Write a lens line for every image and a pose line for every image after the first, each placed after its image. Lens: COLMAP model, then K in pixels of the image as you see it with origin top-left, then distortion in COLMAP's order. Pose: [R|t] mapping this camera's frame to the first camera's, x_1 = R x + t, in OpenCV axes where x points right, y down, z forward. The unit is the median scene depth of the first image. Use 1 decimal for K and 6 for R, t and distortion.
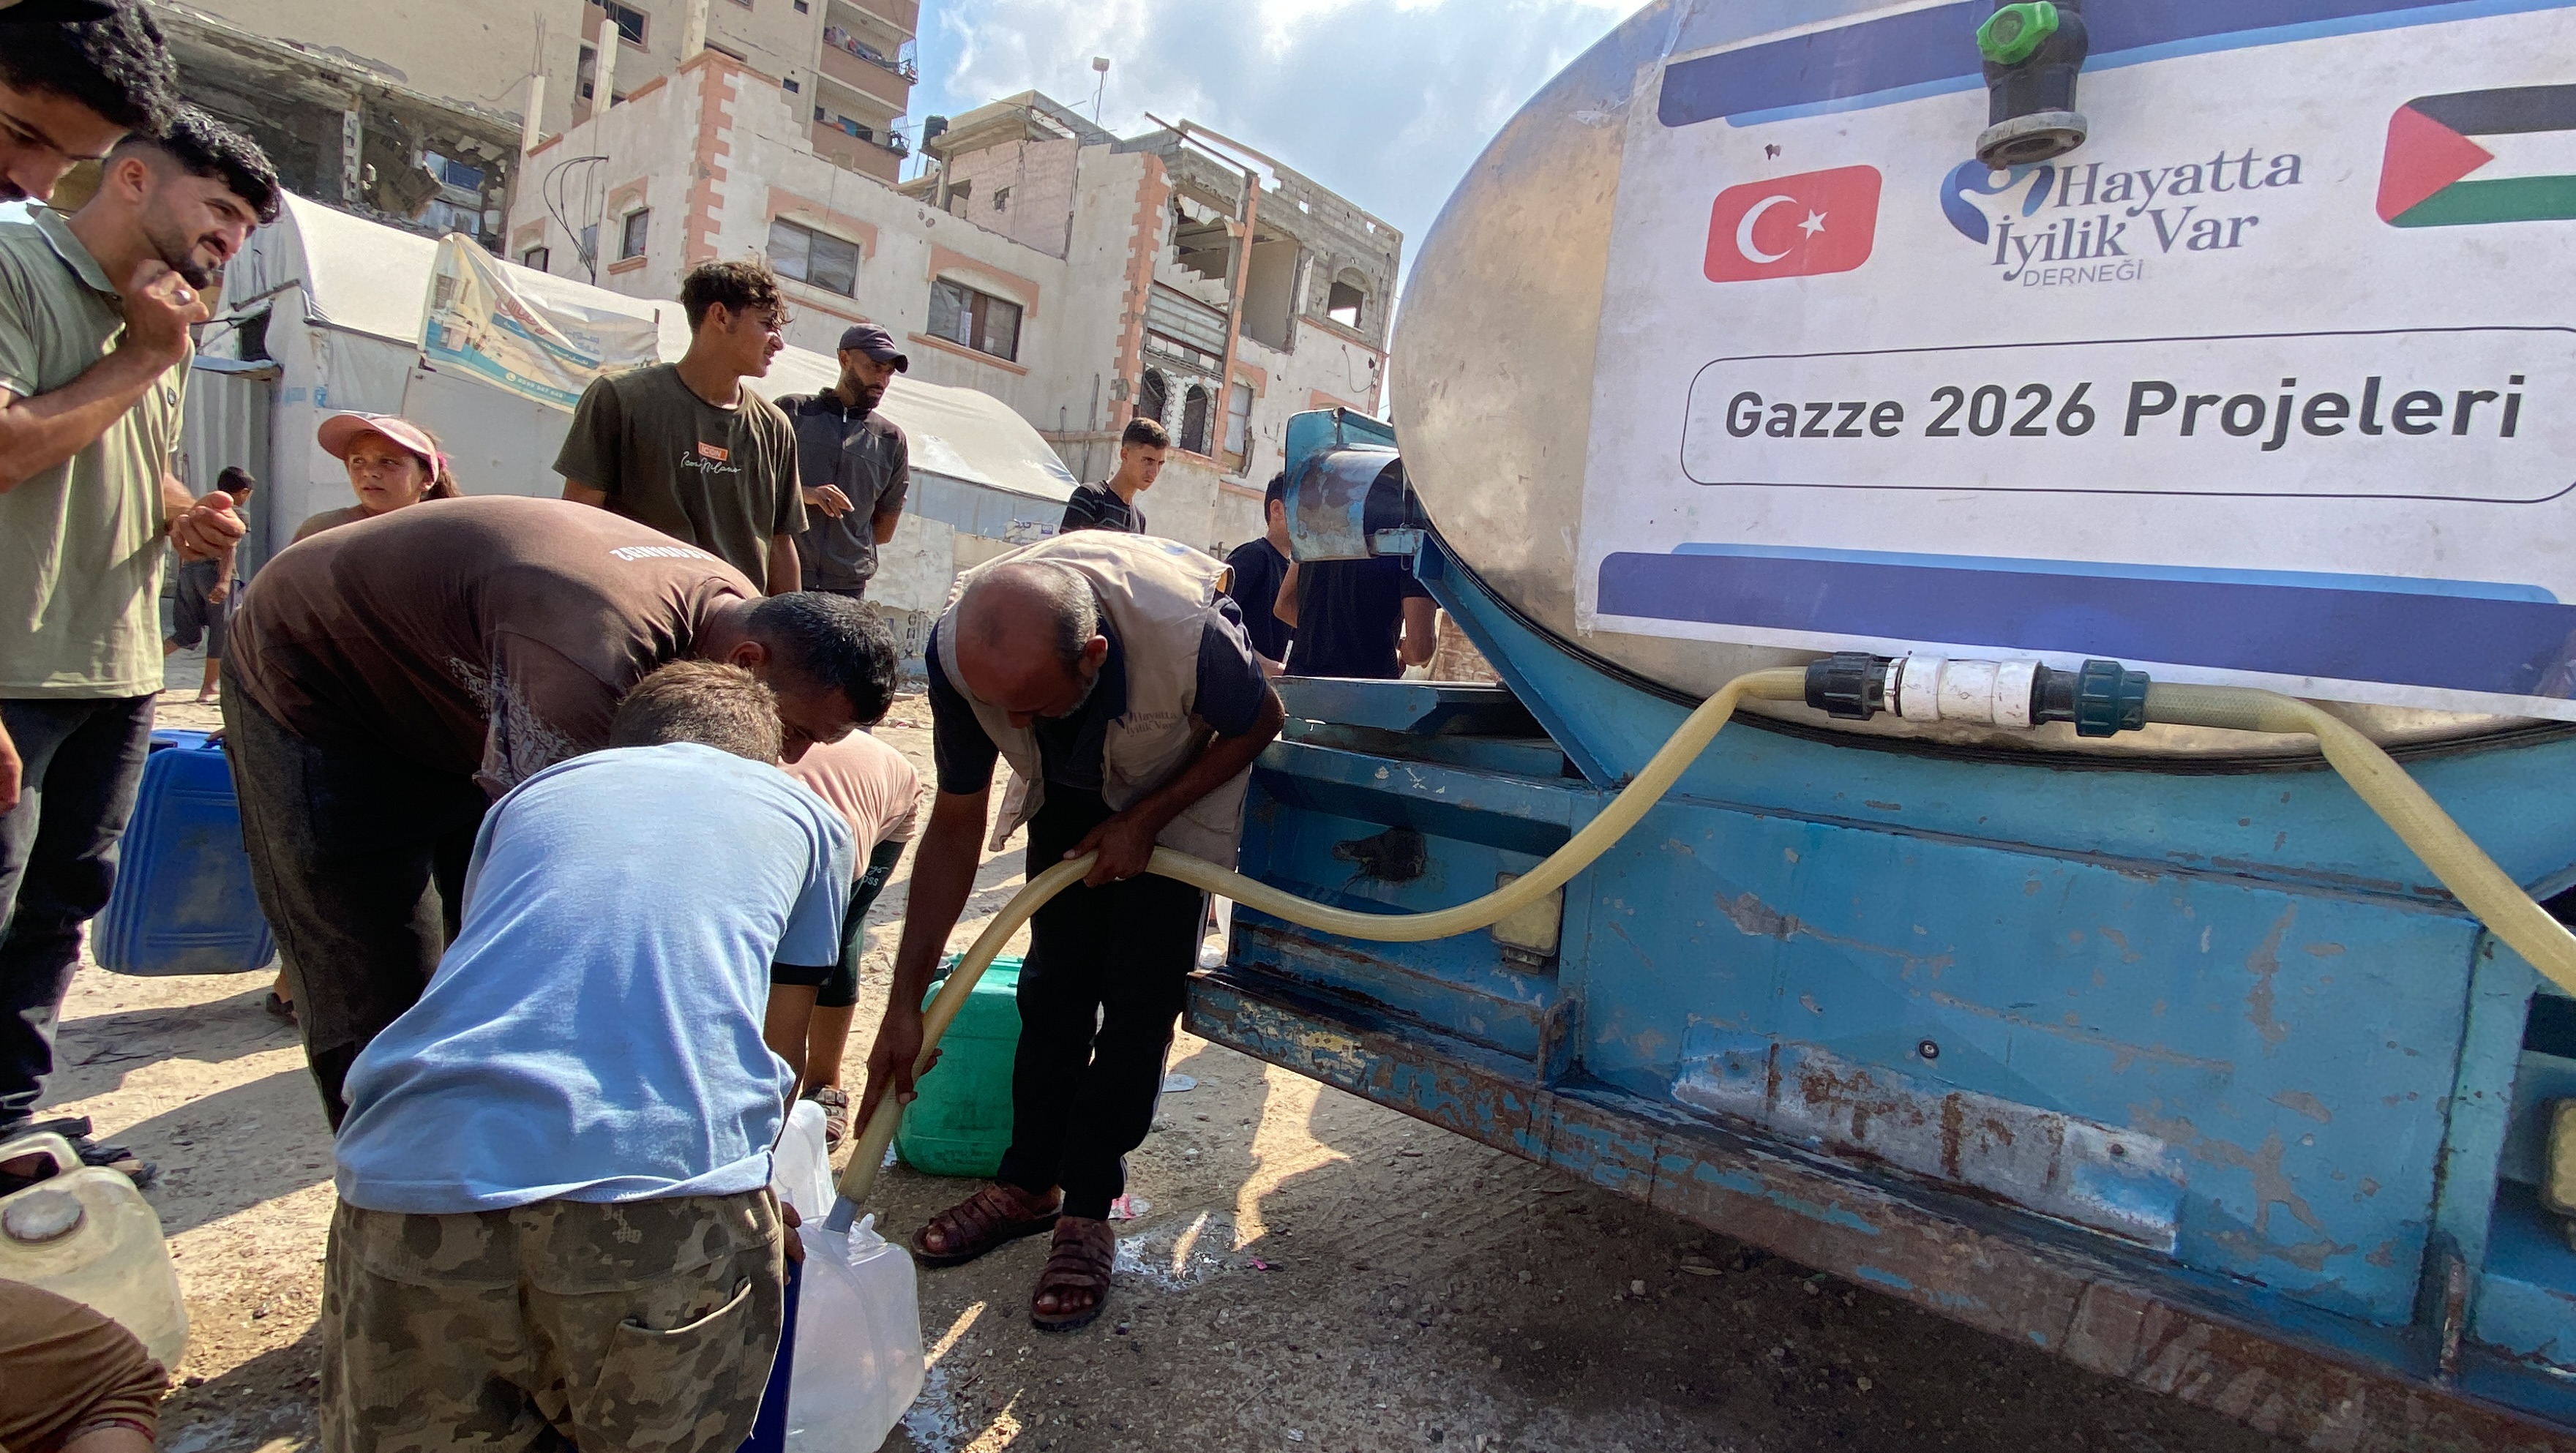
lens RADIAL K [[1255.6, 0, 1233.1], [0, 1255.6, 724.6], [0, 0, 1]] dist [0.015108, -0.020865]
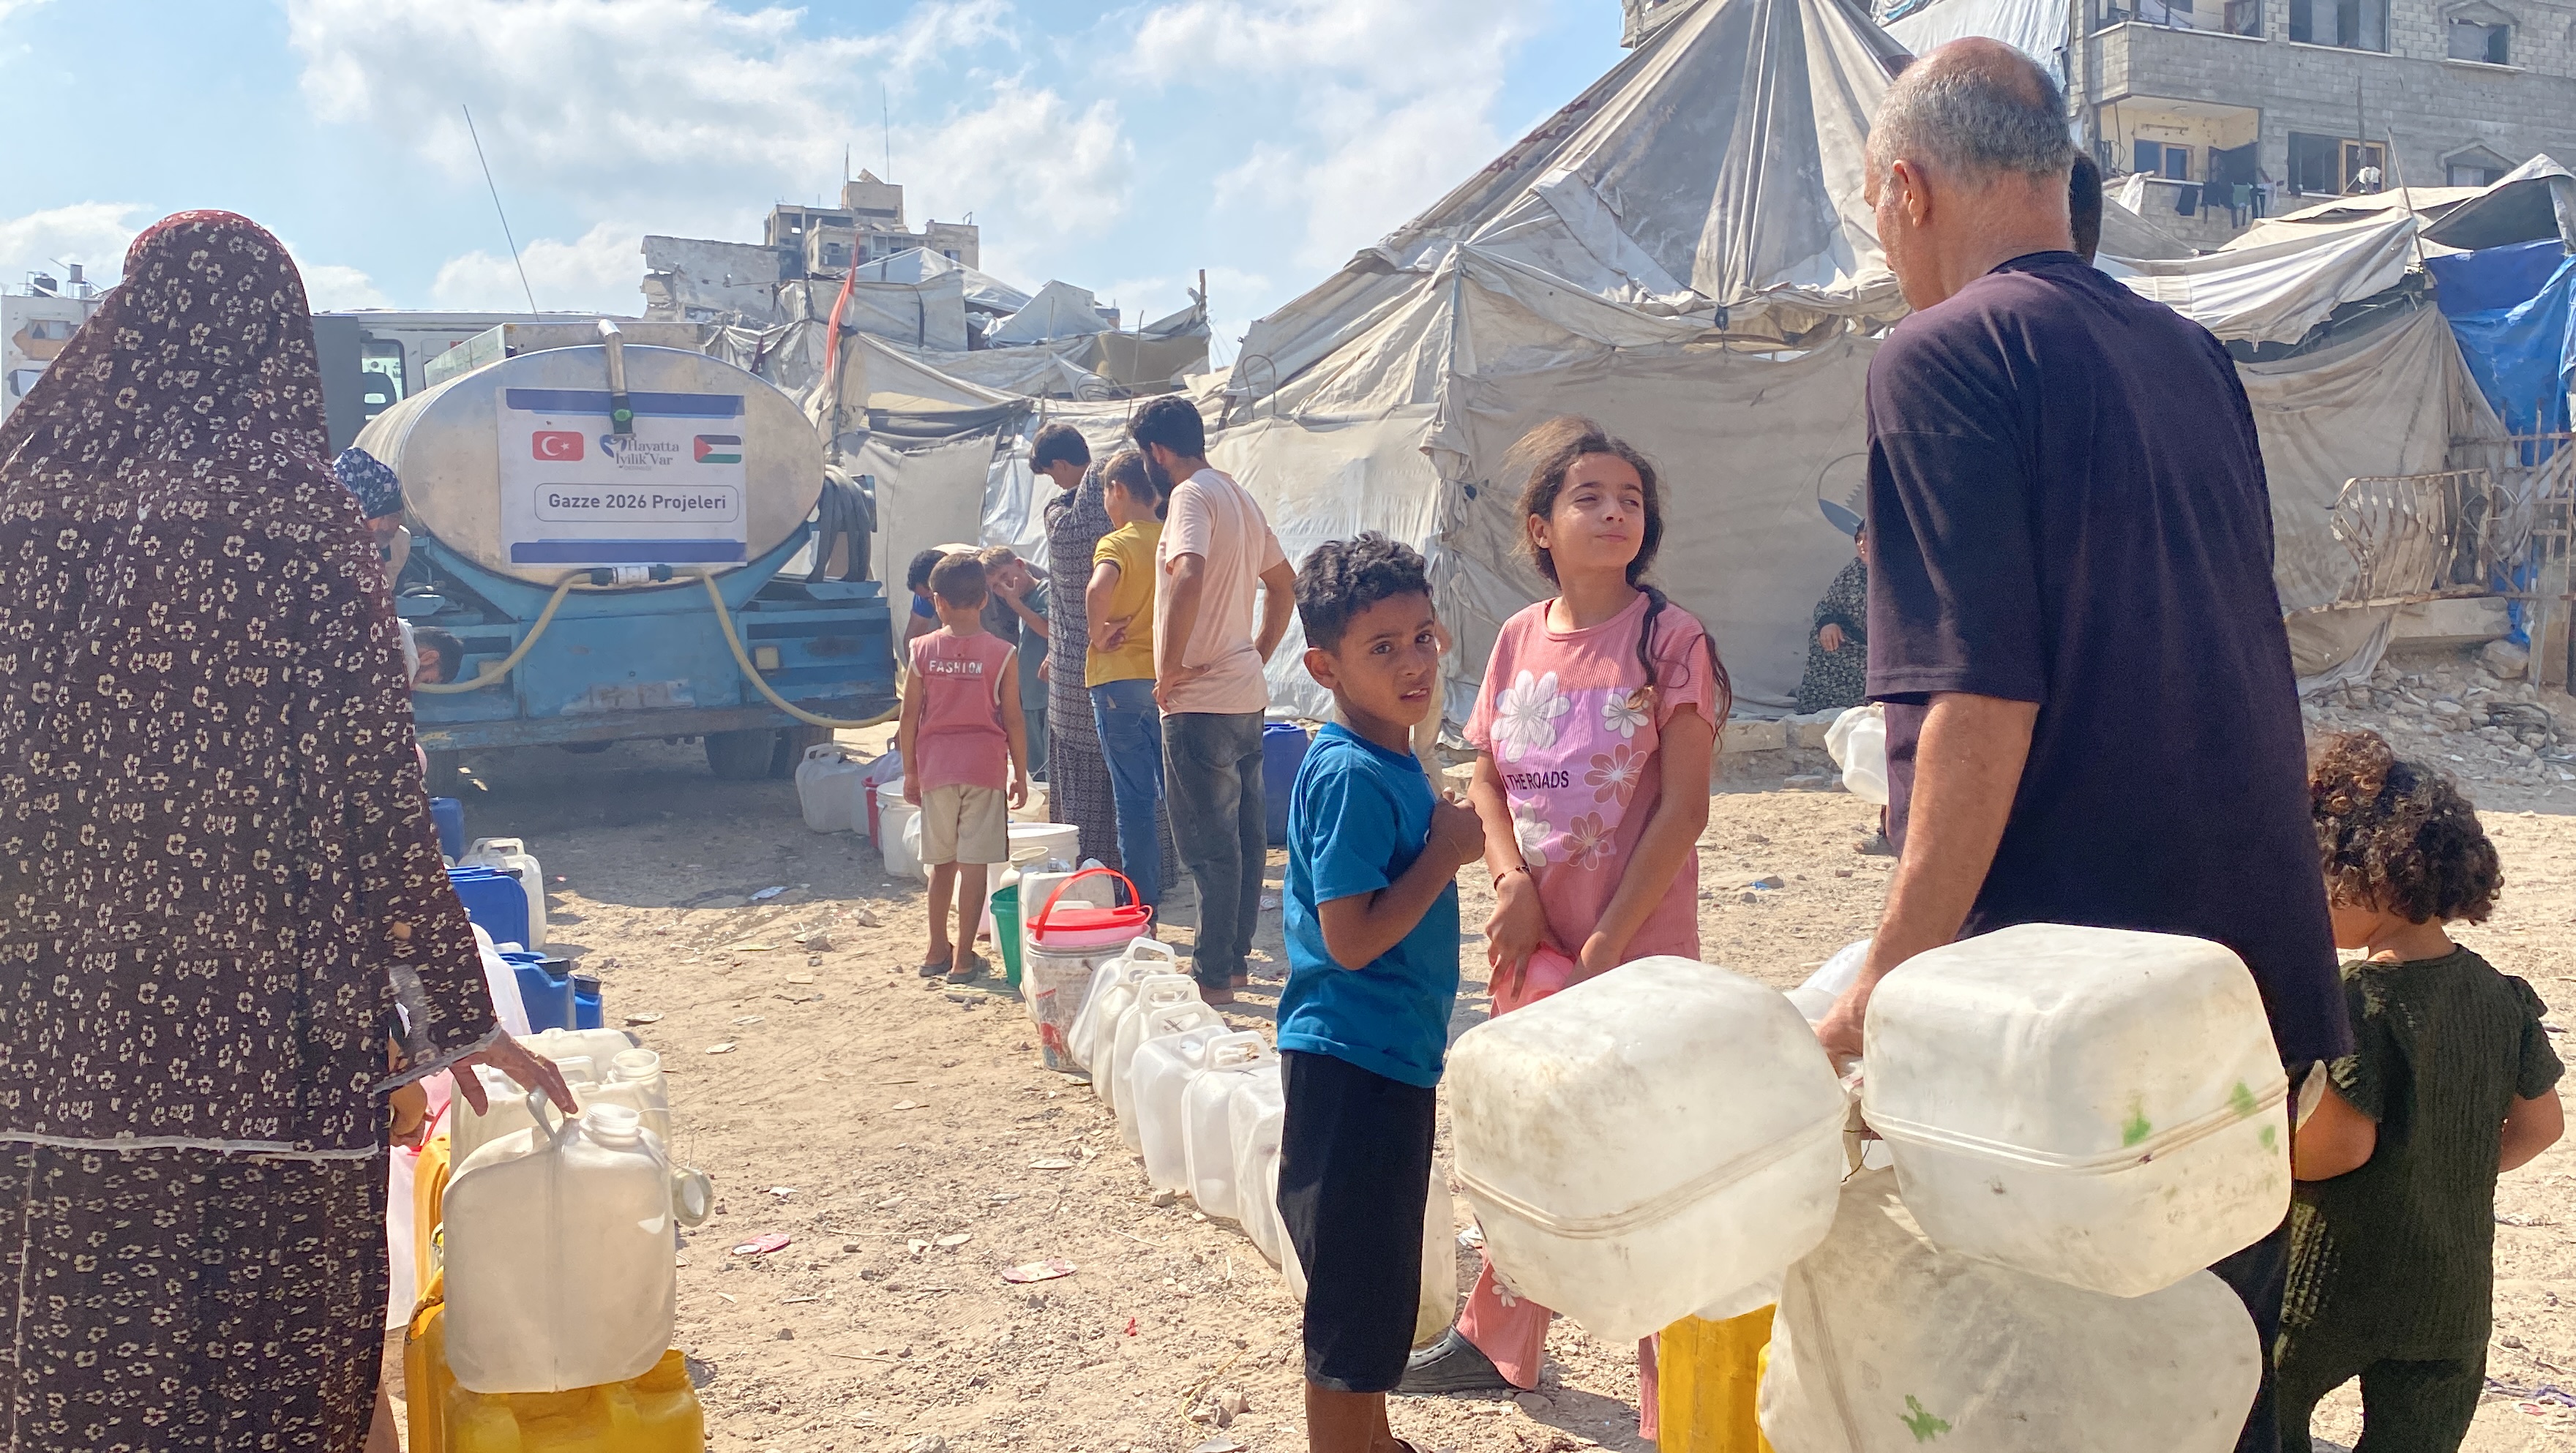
lens RADIAL K [[2334.1, 0, 1290.3], [0, 2334.1, 659.4], [0, 0, 1]] dist [0.182030, -0.308022]
pose [[0.377967, -0.145945, 0.914243, -5.139922], [0.132958, 0.985817, 0.102403, -0.237695], [-0.916222, 0.082851, 0.392011, -3.543351]]
